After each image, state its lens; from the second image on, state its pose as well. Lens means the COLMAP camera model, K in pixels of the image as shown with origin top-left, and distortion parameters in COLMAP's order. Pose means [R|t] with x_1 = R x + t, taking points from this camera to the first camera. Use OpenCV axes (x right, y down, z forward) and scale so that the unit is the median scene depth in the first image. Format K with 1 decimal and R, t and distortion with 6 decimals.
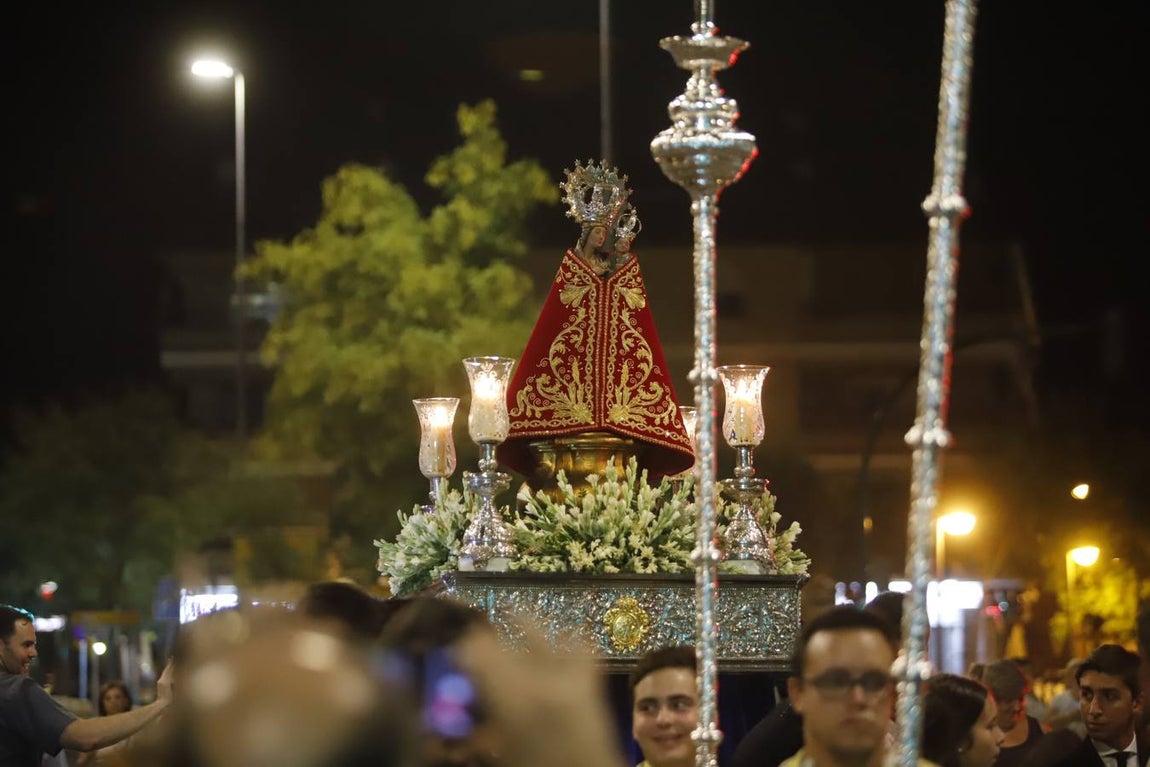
lens RADIAL K [[3134.5, 0, 575.0], [0, 3134.5, 383.5], [0, 0, 1]] dist [-0.032148, -0.055629]
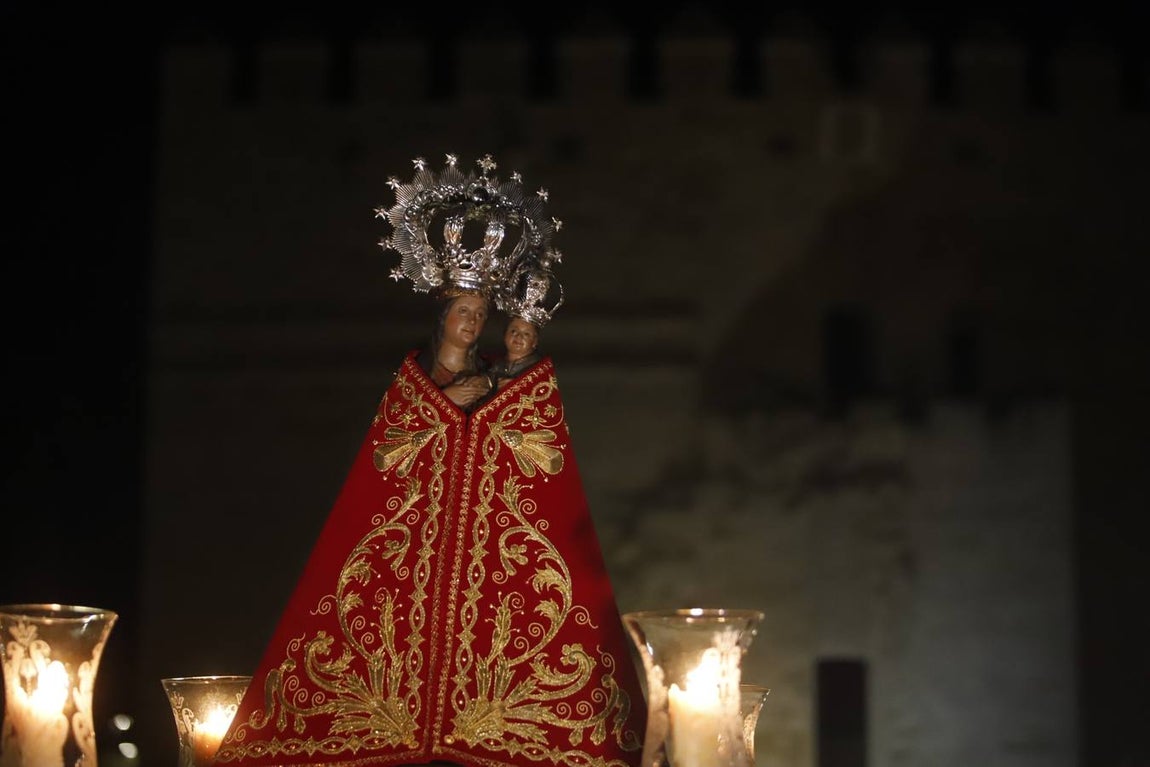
lens RADIAL K [[2394.5, 0, 575.0], [0, 2394.5, 383.5], [0, 0, 1]] dist [-0.284737, 0.111229]
pose [[0.970403, -0.046494, -0.236972, 0.105386], [0.029349, 0.996724, -0.075372, -0.011558], [0.239700, 0.066186, 0.968588, 0.681749]]
